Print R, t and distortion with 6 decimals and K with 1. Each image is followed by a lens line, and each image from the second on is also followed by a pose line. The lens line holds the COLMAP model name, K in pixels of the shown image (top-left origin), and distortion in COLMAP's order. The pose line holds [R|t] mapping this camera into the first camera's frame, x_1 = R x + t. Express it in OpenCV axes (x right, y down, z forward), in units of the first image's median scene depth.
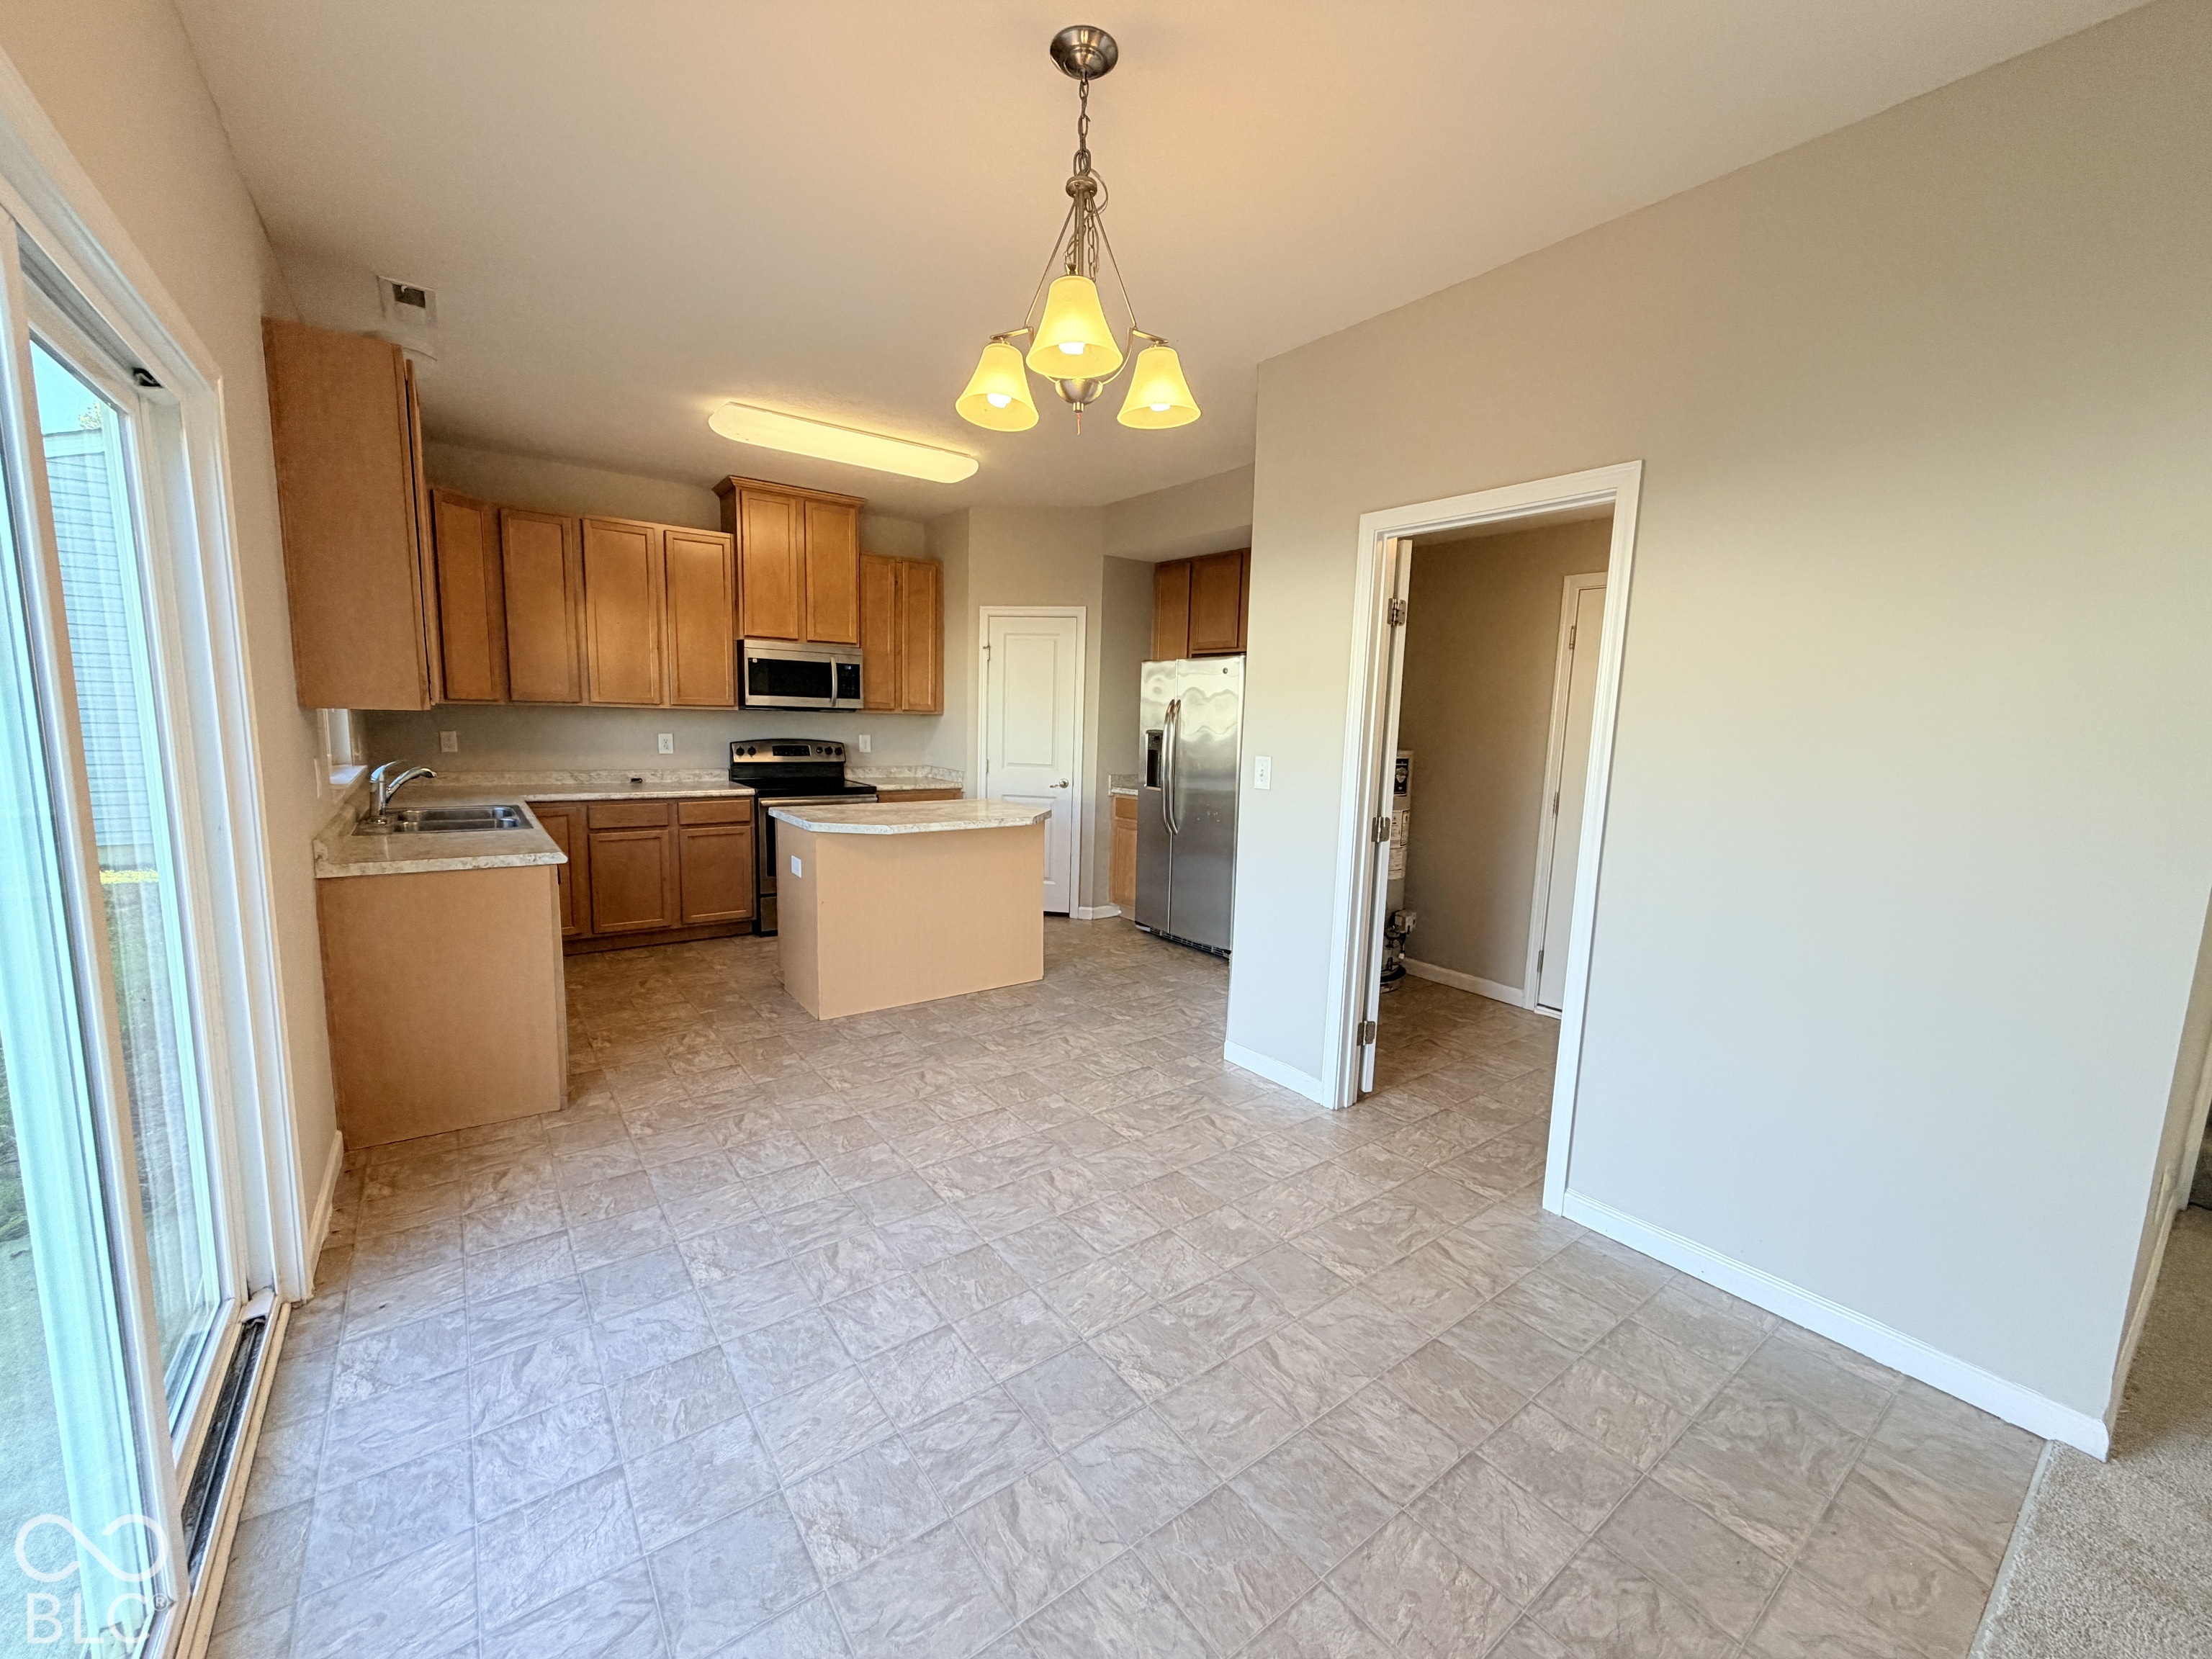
lens RADIAL K [[878.4, 0, 1108.0], [0, 878.4, 835.0], [0, 0, 1]] dist [-0.008414, -0.000448]
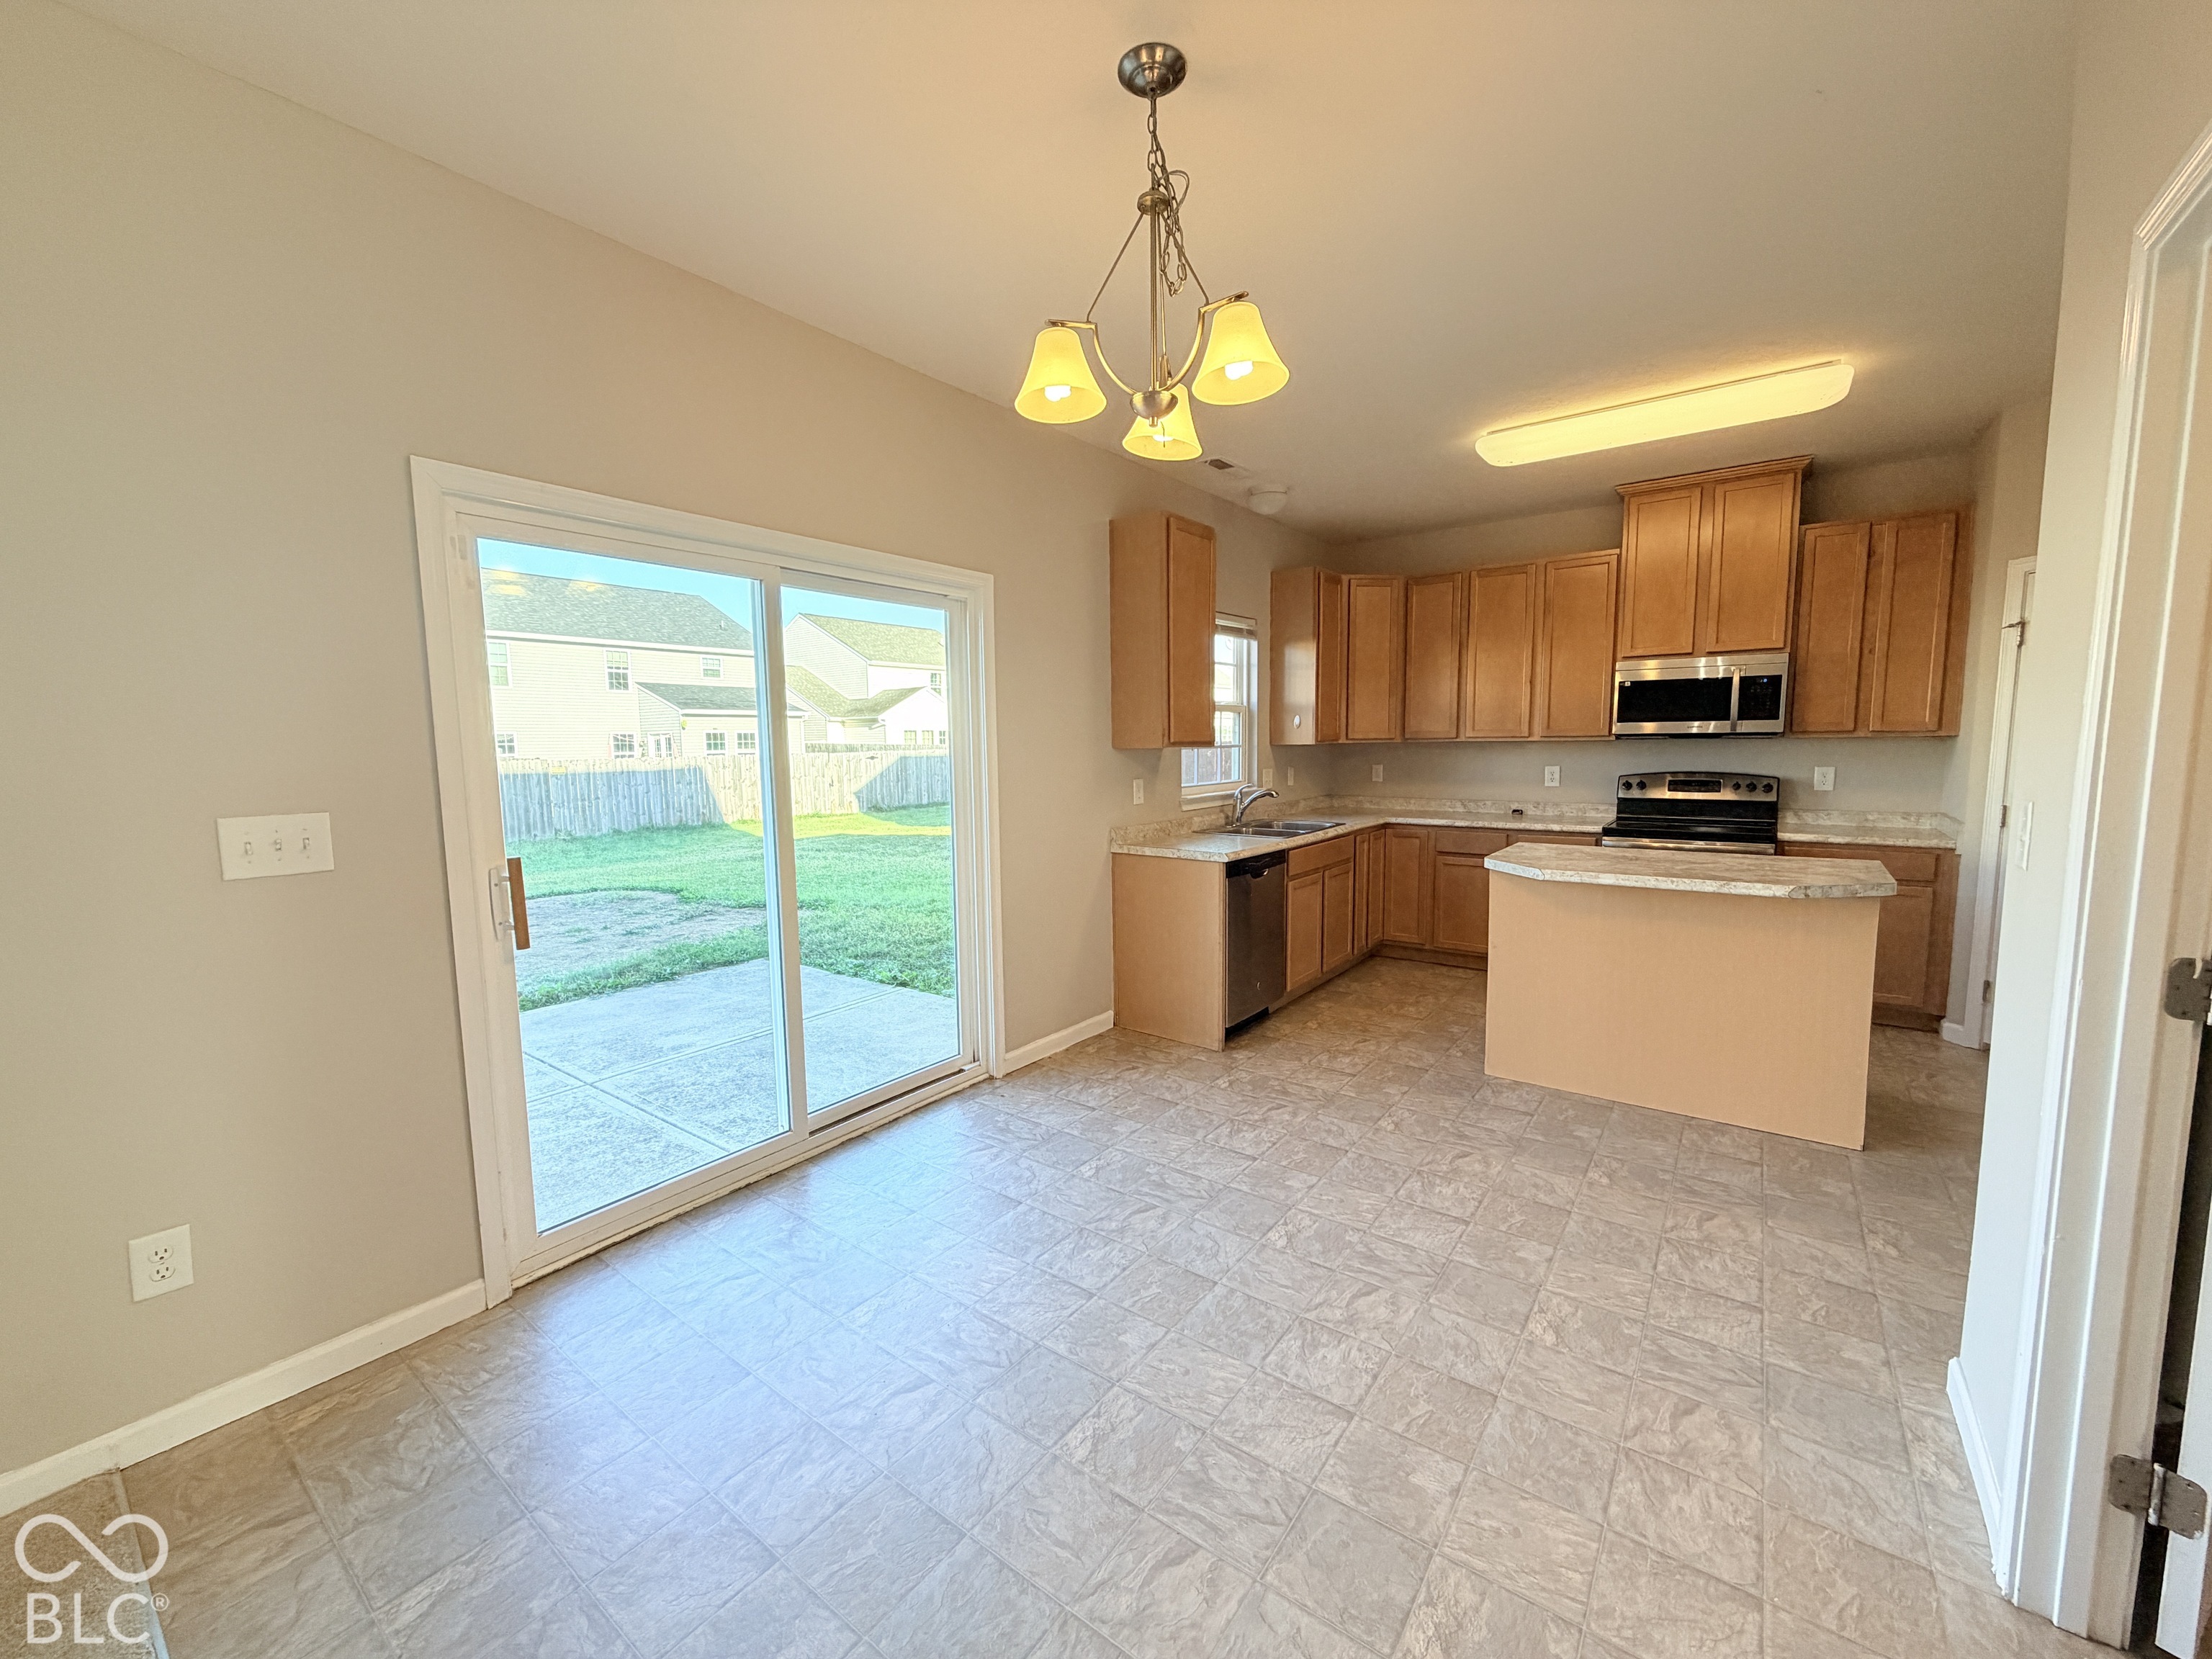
lens RADIAL K [[880.7, 0, 1101.6], [0, 880.7, 820.1], [0, 0, 1]] dist [-0.000591, -0.000289]
pose [[0.279339, 0.054108, -0.958667, 0.376905], [-0.107919, 0.993854, 0.024648, -0.029081], [0.954108, 0.096573, 0.283462, 0.279456]]
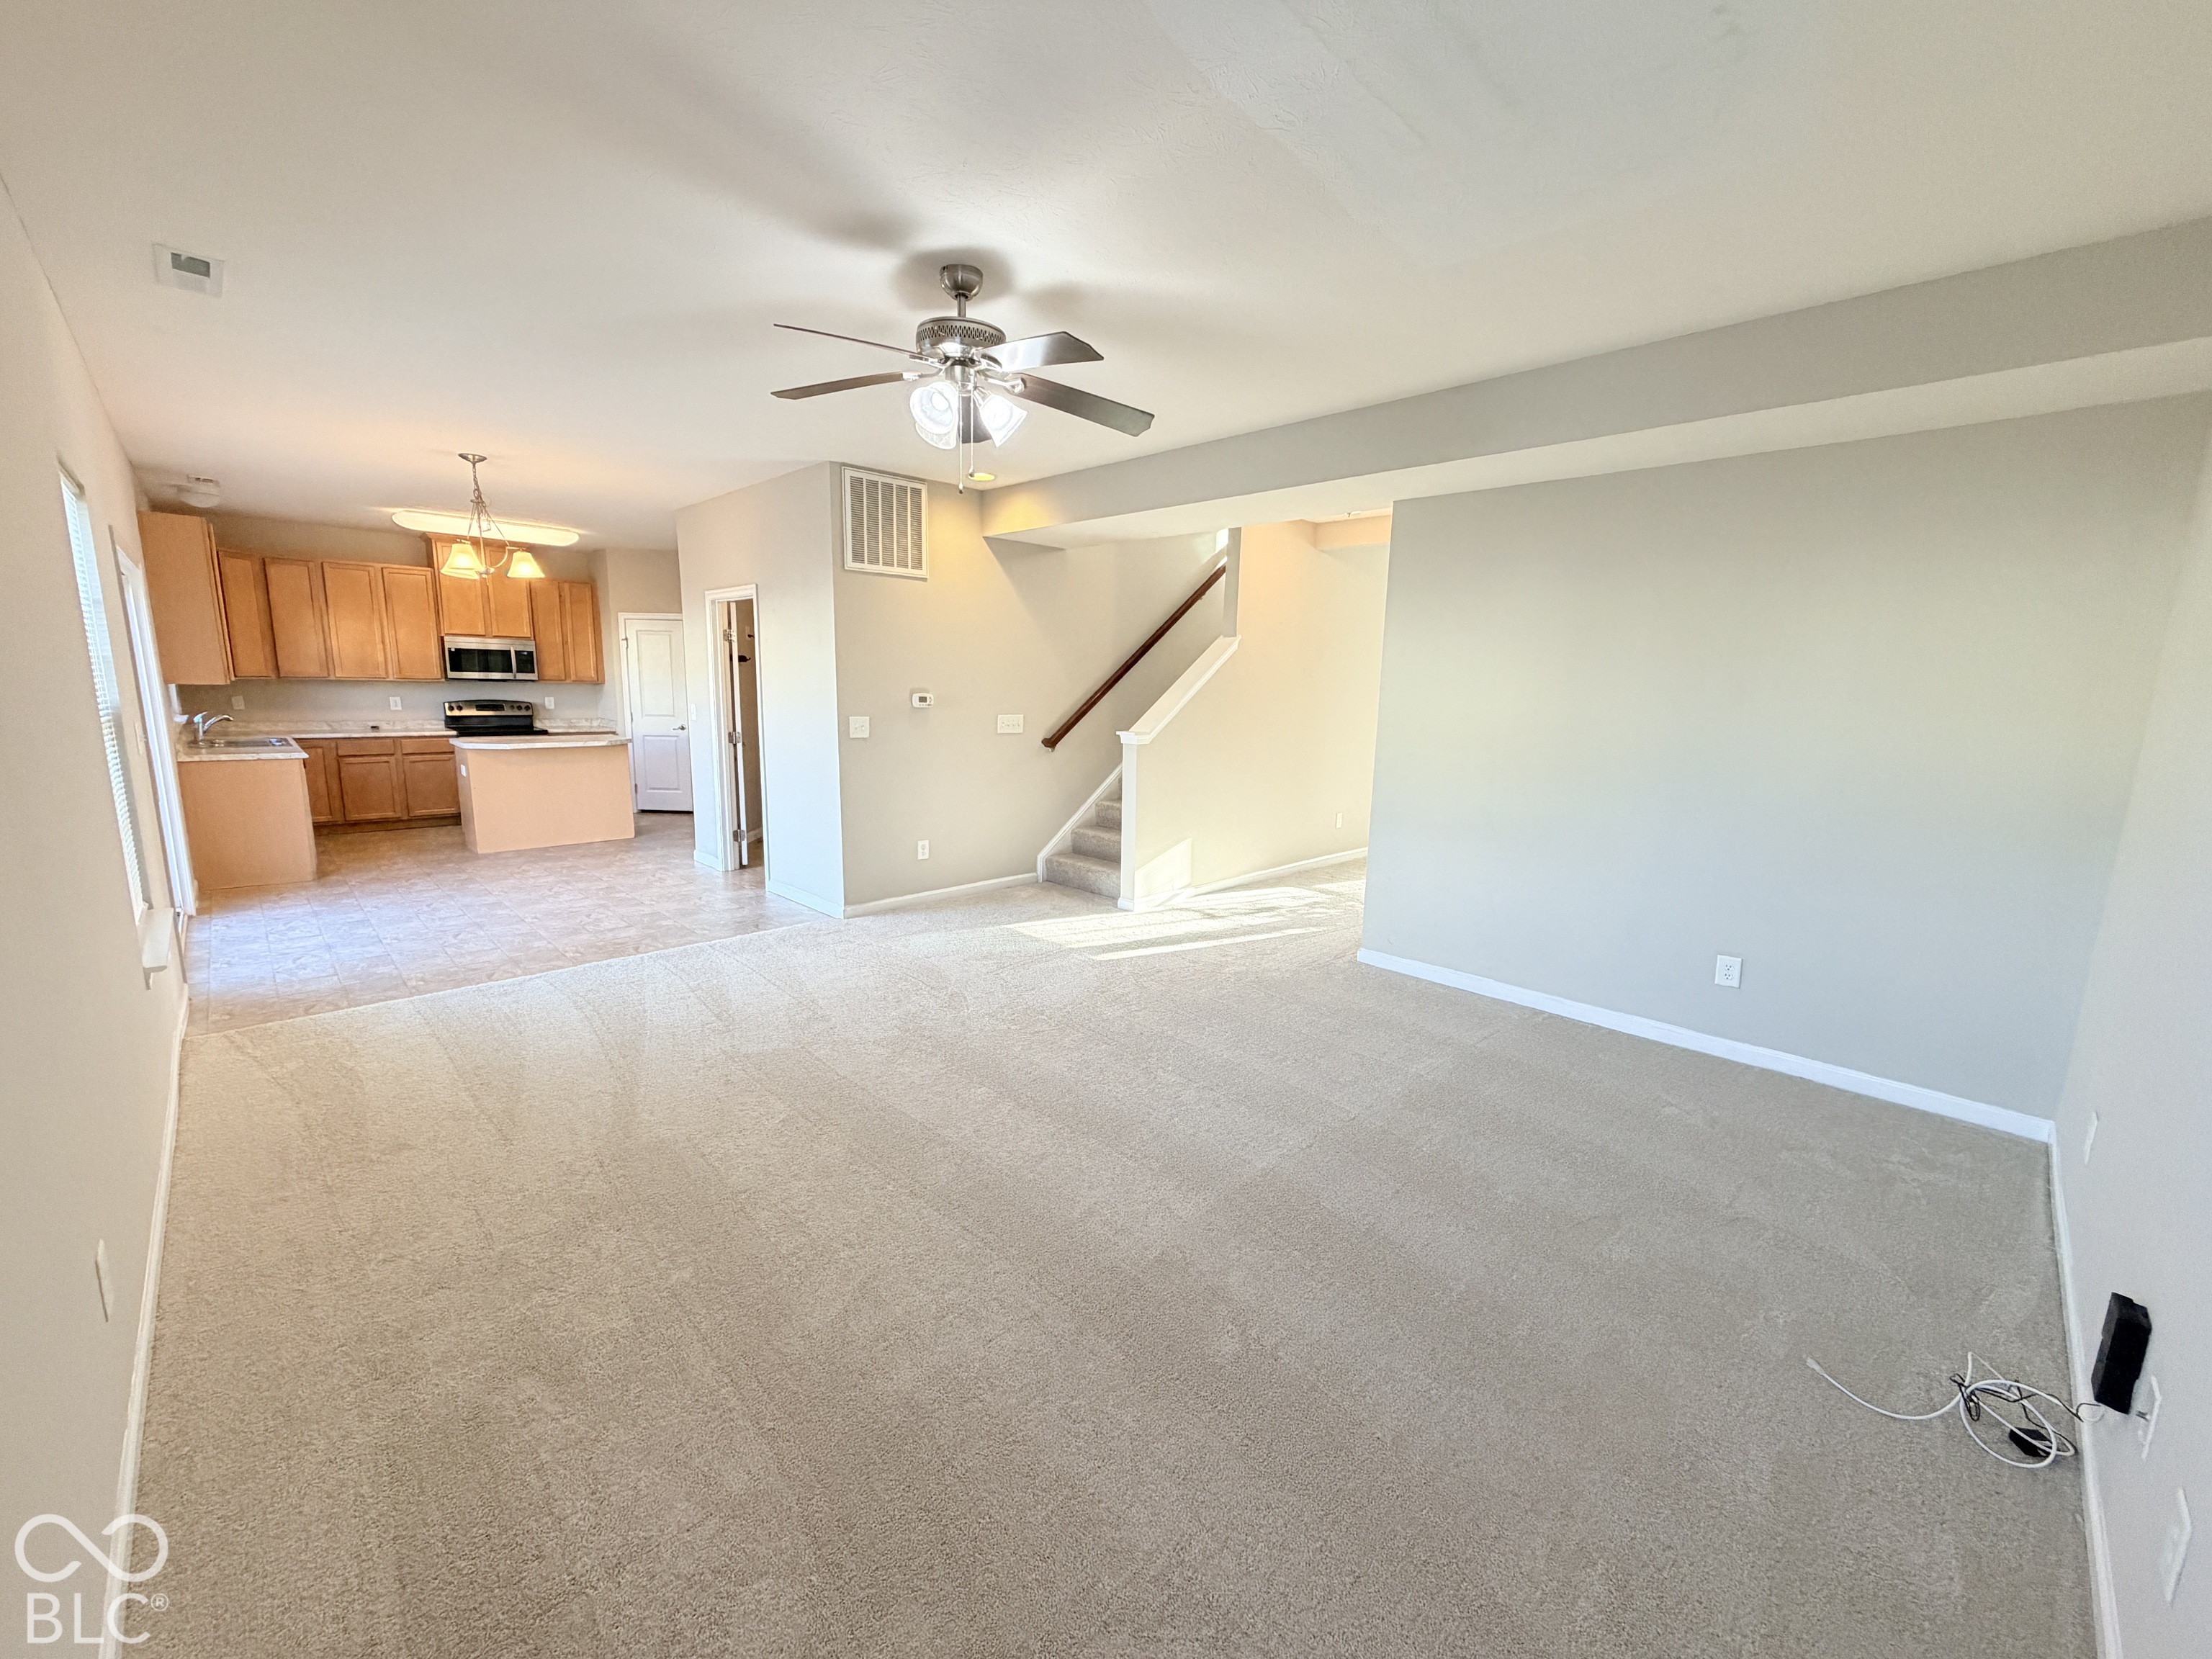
lens RADIAL K [[877.1, 0, 1106.0], [0, 877.1, 829.5], [0, 0, 1]] dist [-0.000157, -0.000164]
pose [[0.990139, -0.030343, 0.136759, 0.625510], [0.025548, 0.999000, 0.036682, 0.112450], [-0.137736, -0.032826, 0.989925, -0.859793]]
